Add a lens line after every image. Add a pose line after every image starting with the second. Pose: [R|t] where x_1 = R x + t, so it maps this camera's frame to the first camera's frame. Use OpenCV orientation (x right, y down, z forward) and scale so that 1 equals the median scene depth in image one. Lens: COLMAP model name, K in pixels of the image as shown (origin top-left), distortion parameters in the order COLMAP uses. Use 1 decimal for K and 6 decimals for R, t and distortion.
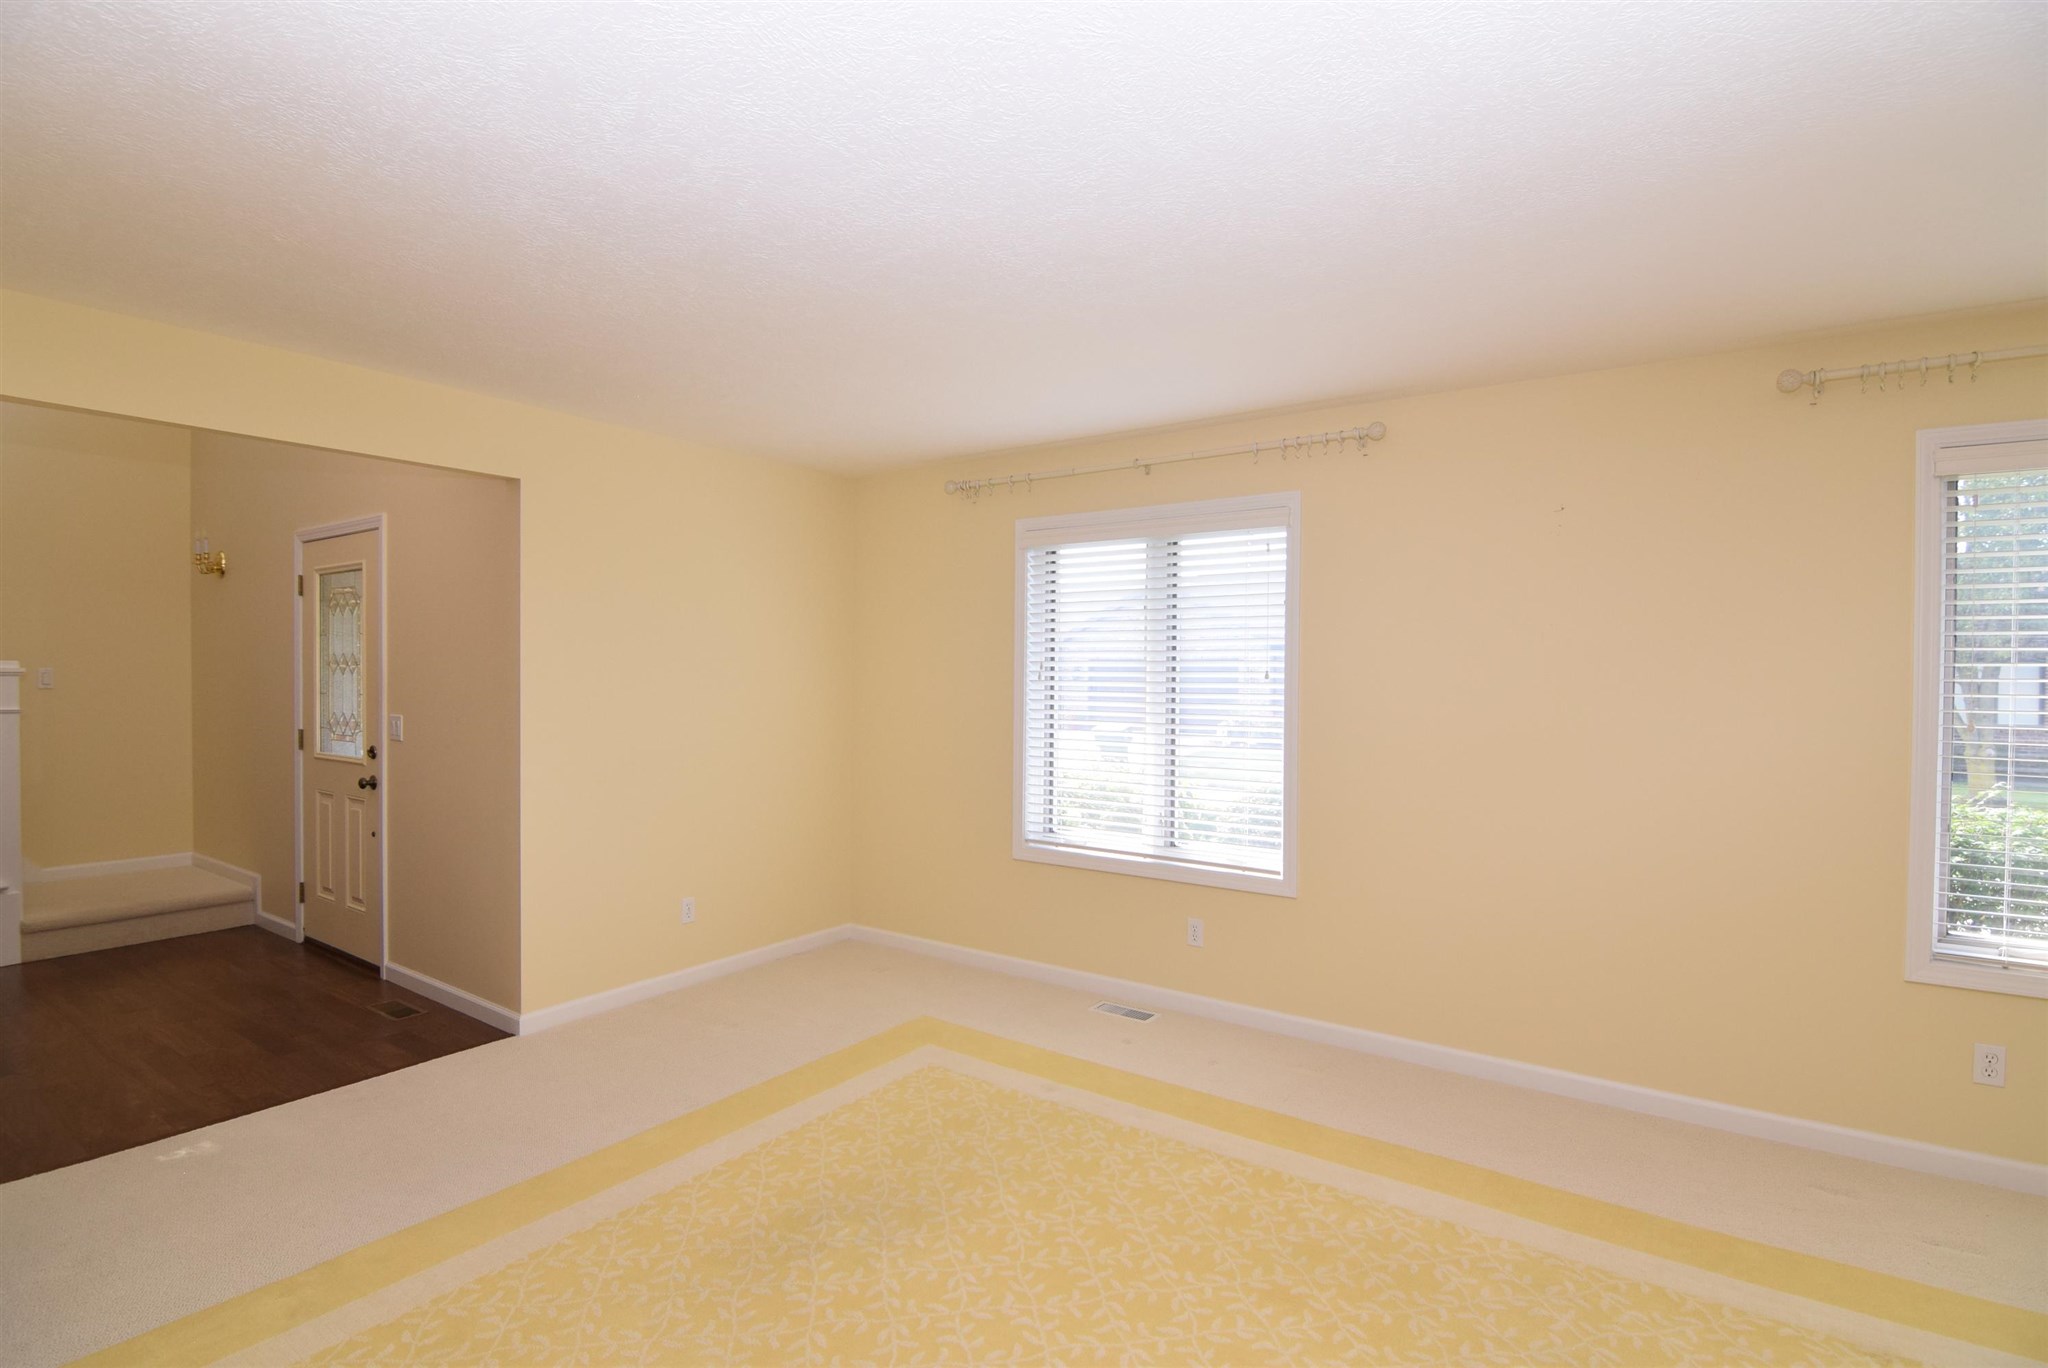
lens RADIAL K [[992.6, 0, 1020.7], [0, 992.6, 691.0], [0, 0, 1]] dist [-0.003086, -0.013321]
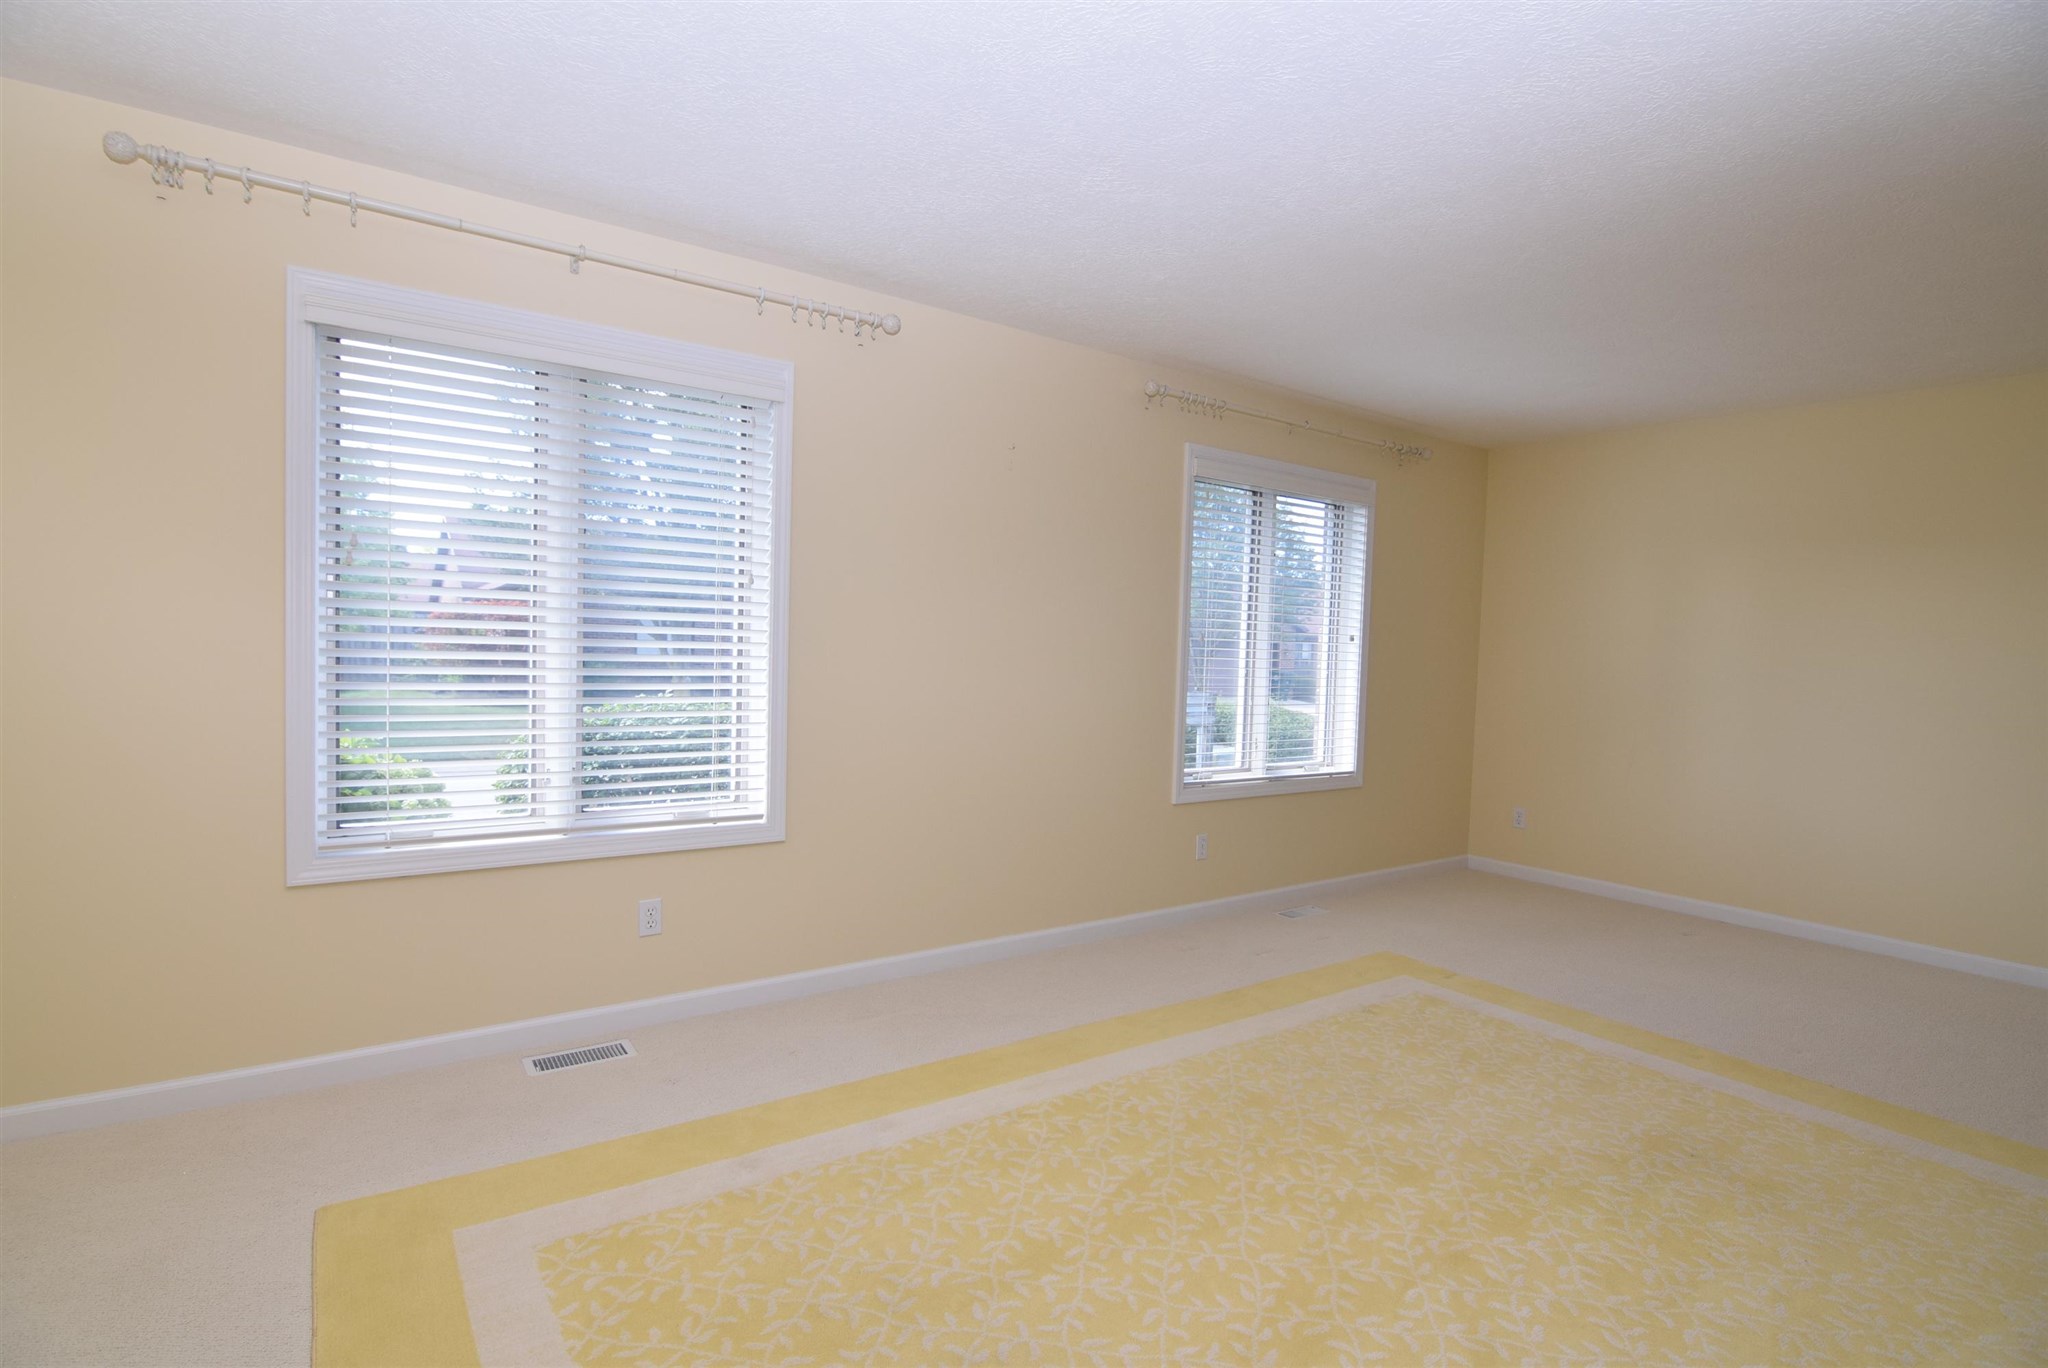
lens RADIAL K [[992.6, 0, 1020.7], [0, 992.6, 691.0], [0, 0, 1]] dist [-0.003086, -0.013321]
pose [[0.328727, -0.041325, 0.943521, -0.485511], [-0.016680, 0.998632, 0.049551, 0.034094], [-0.944278, -0.032026, 0.327588, 0.552439]]
